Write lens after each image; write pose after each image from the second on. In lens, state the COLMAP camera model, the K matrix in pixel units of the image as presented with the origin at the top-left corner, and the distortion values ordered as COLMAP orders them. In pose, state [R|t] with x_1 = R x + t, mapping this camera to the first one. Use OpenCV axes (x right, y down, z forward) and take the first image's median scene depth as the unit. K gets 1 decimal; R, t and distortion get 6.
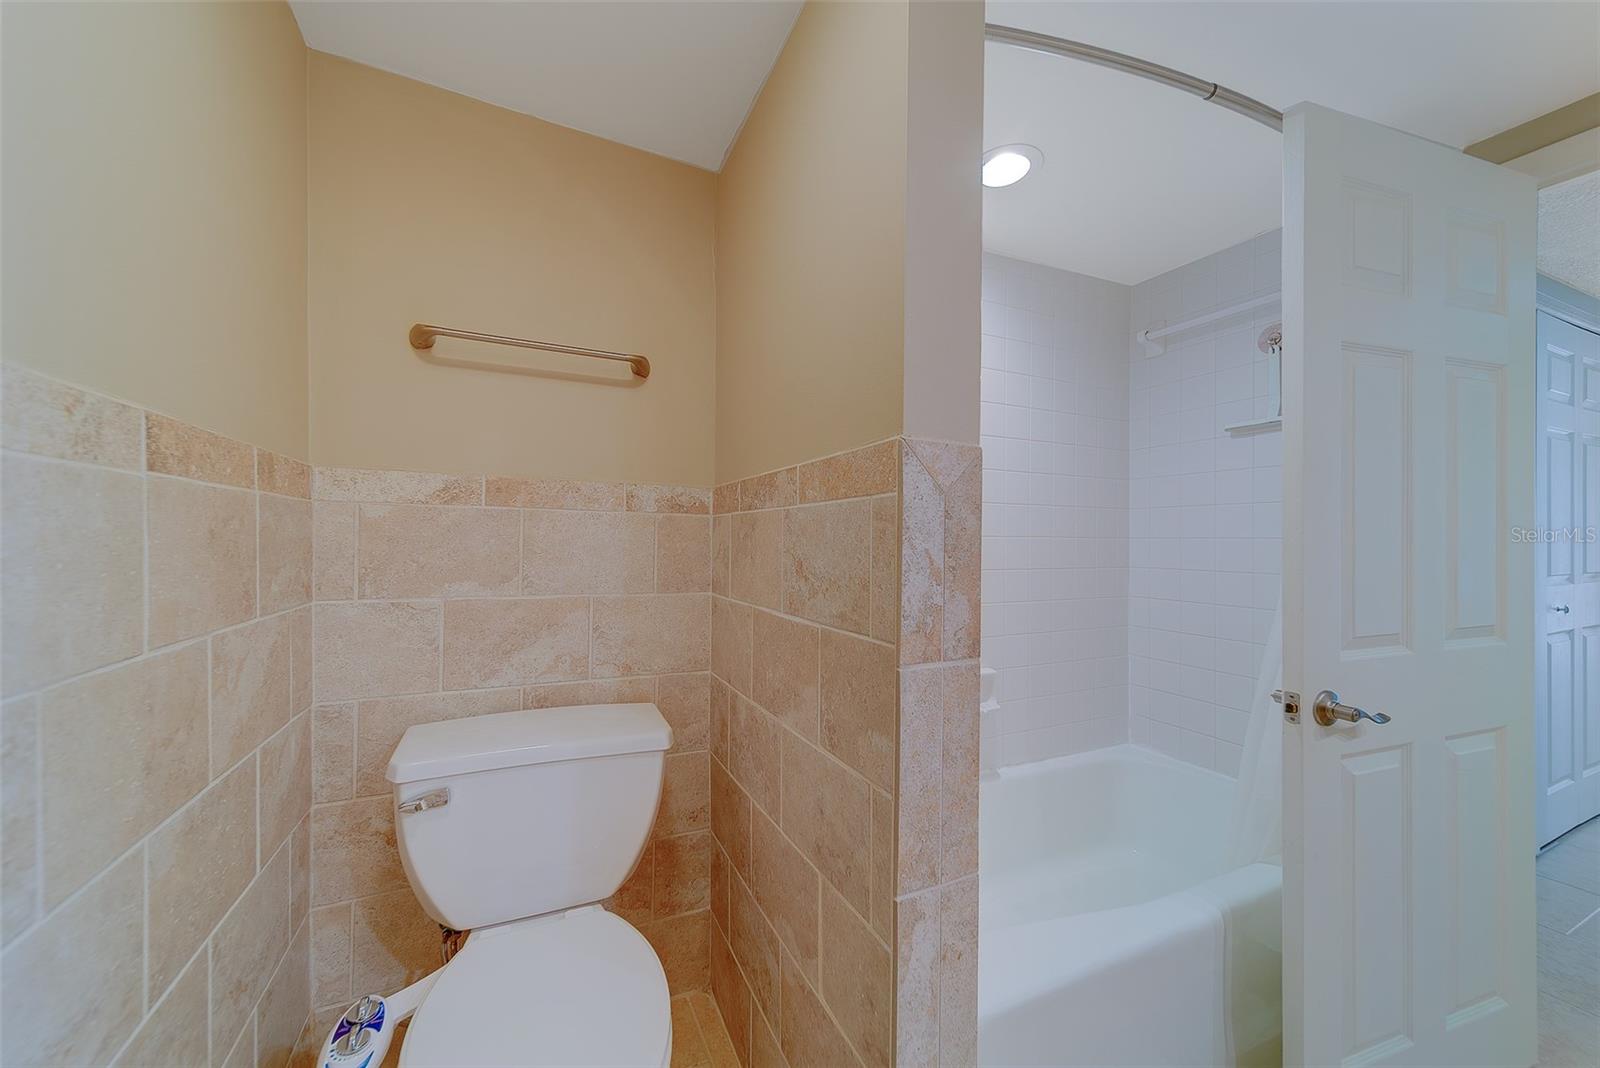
lens RADIAL K [[580.1, 0, 791.3], [0, 580.1, 527.8], [0, 0, 1]] dist [0.008000, -0.000265]
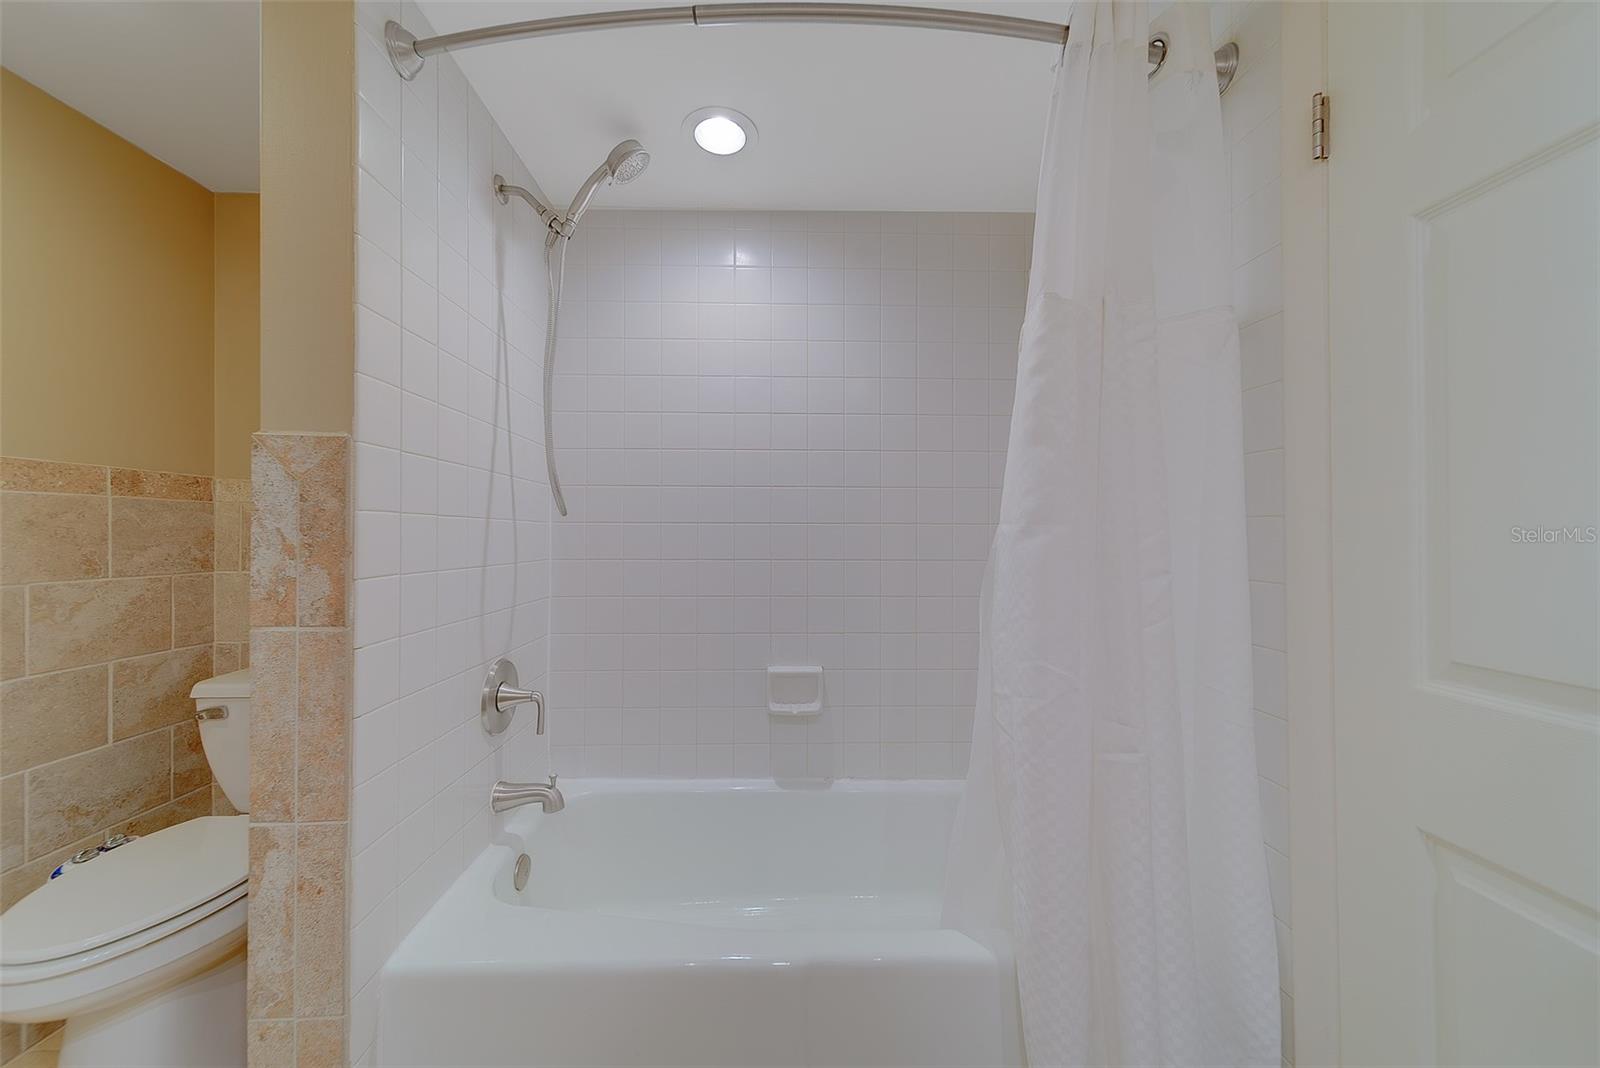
lens RADIAL K [[580.1, 0, 791.3], [0, 580.1, 527.8], [0, 0, 1]] dist [0.008000, -0.000265]
pose [[0.922608, -0.004806, -0.385709, 1.607722], [0.003455, 0.999985, -0.004197, 0.044192], [0.385723, 0.002539, 0.922611, 0.319254]]
